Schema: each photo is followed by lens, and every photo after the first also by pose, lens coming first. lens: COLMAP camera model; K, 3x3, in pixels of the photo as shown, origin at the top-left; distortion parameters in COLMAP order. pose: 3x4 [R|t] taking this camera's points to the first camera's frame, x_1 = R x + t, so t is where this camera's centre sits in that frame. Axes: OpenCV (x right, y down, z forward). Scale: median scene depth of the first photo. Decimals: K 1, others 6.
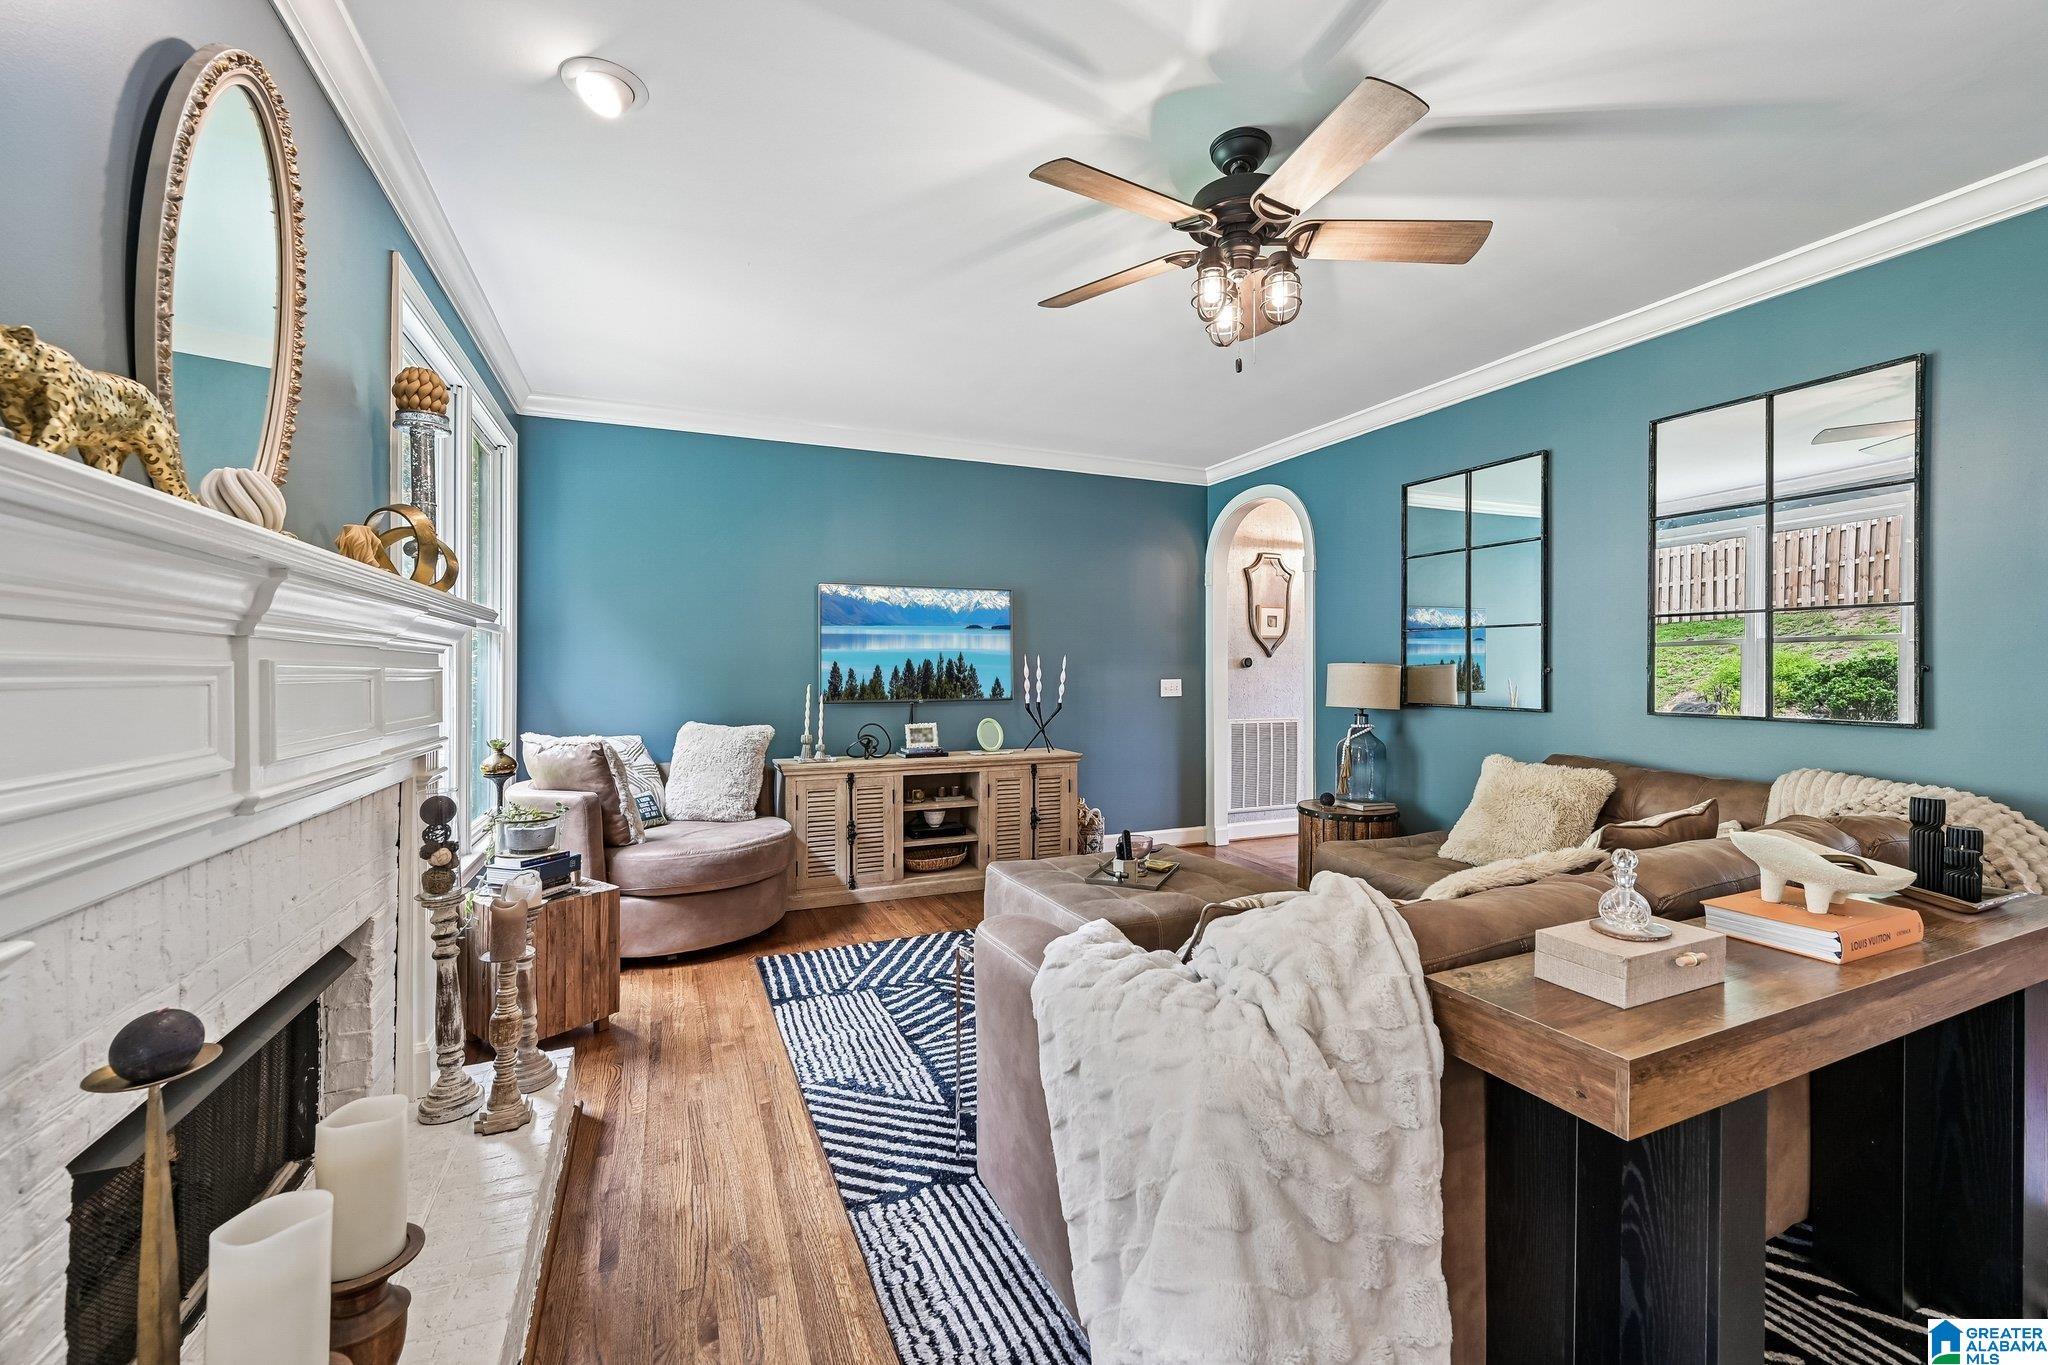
lens RADIAL K [[824.9, 0, 1034.1], [0, 824.9, 679.6], [0, 0, 1]] dist [-0.000176, 0.000086]
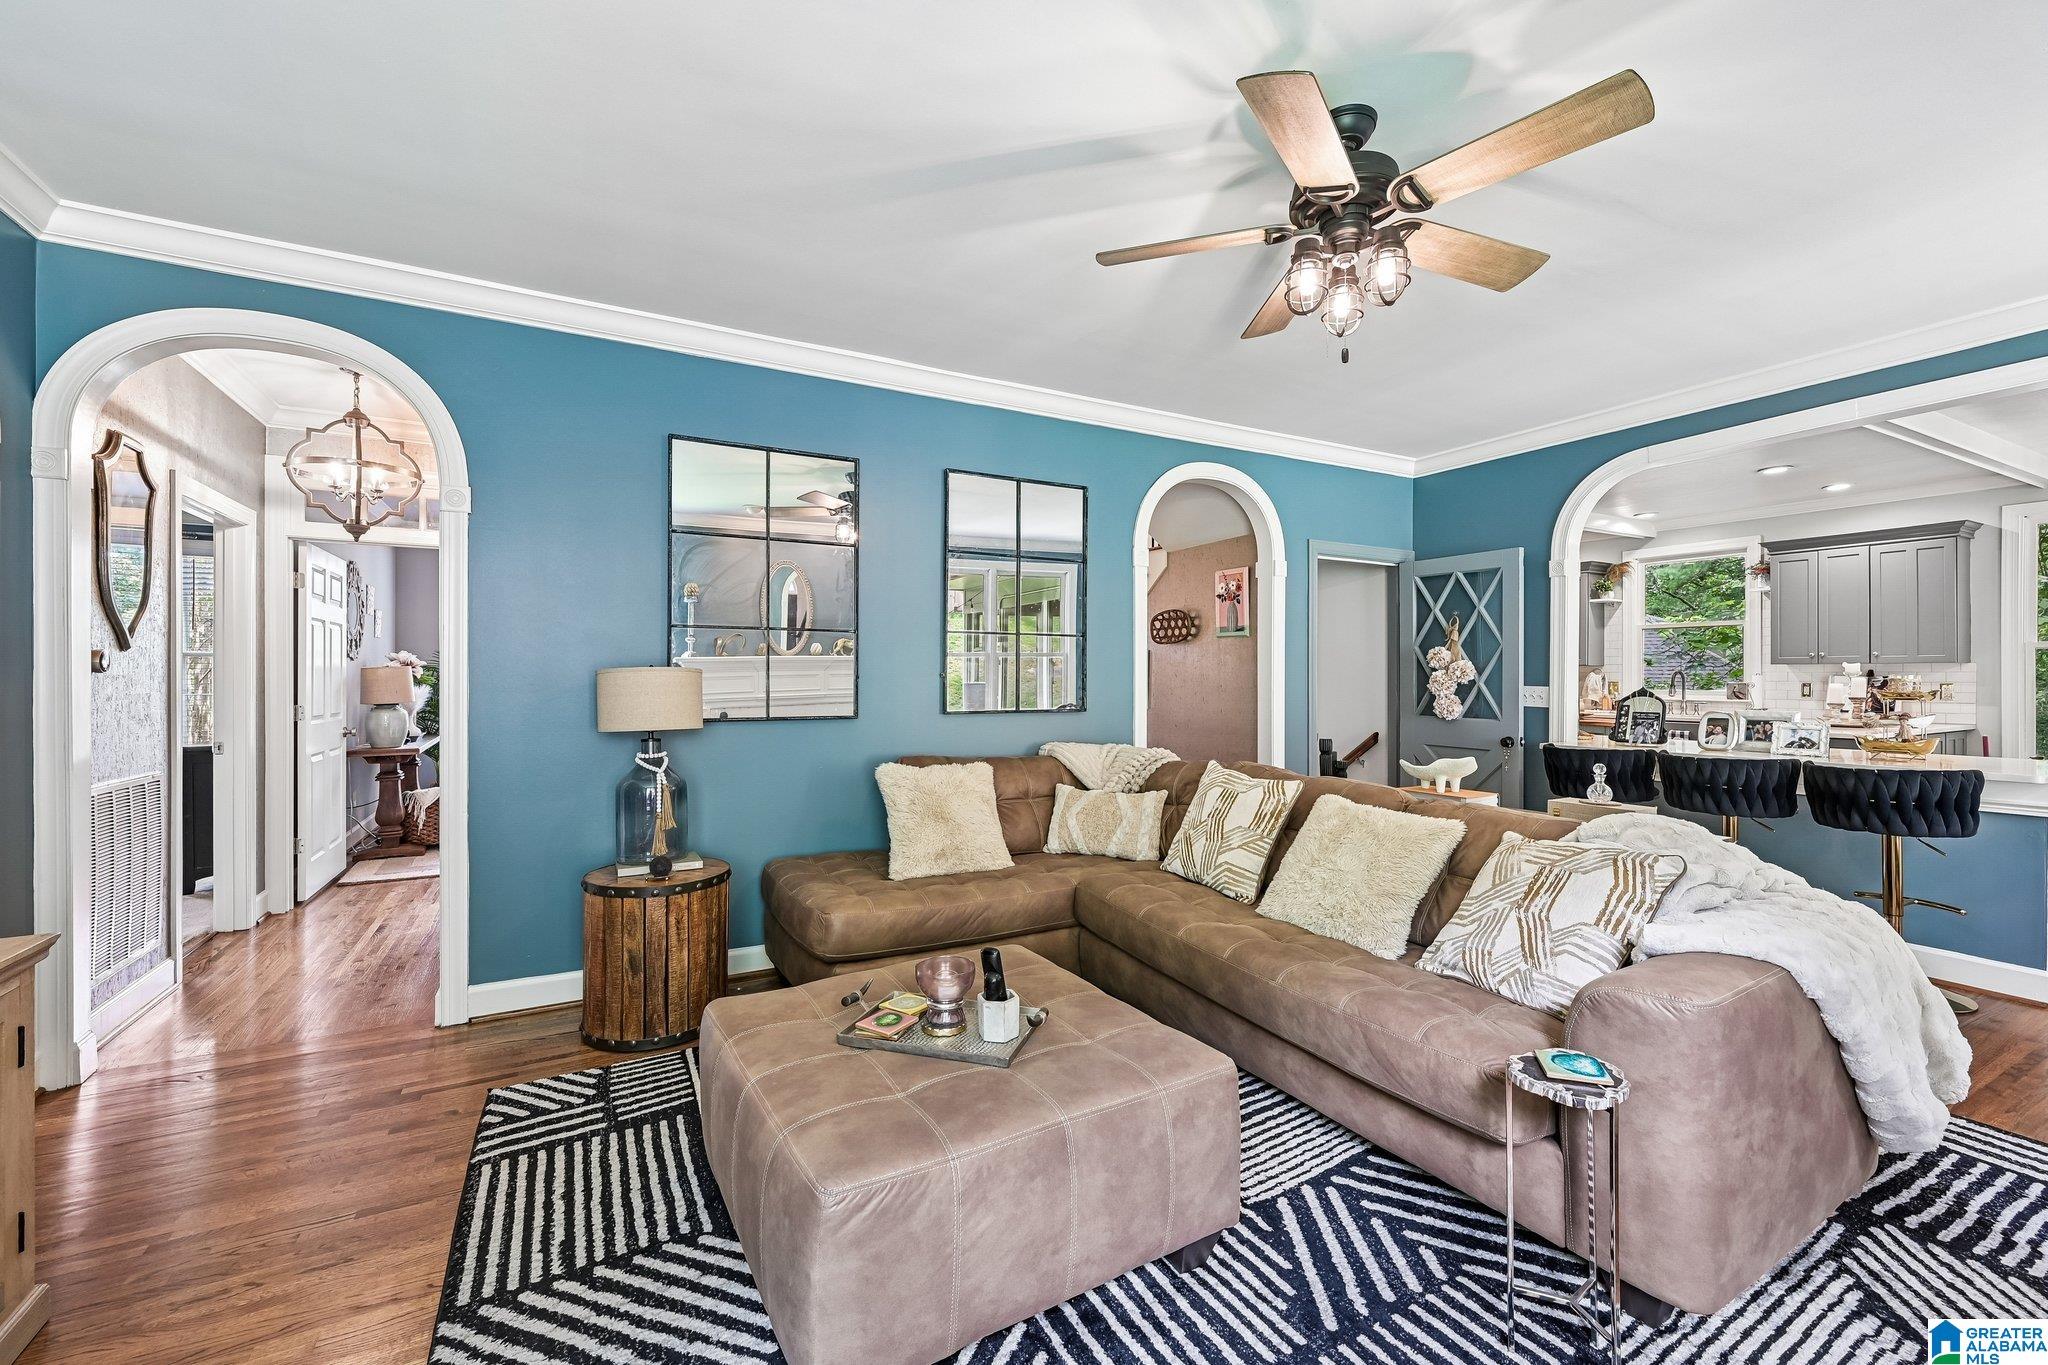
lens RADIAL K [[824.9, 0, 1034.1], [0, 824.9, 679.6], [0, 0, 1]] dist [-0.000176, 0.000086]
pose [[-0.101206, -0.000495, 0.994865, -0.313324], [0.021322, 0.999769, 0.002667, -0.004976], [-0.994637, 0.021482, -0.101172, 0.693205]]
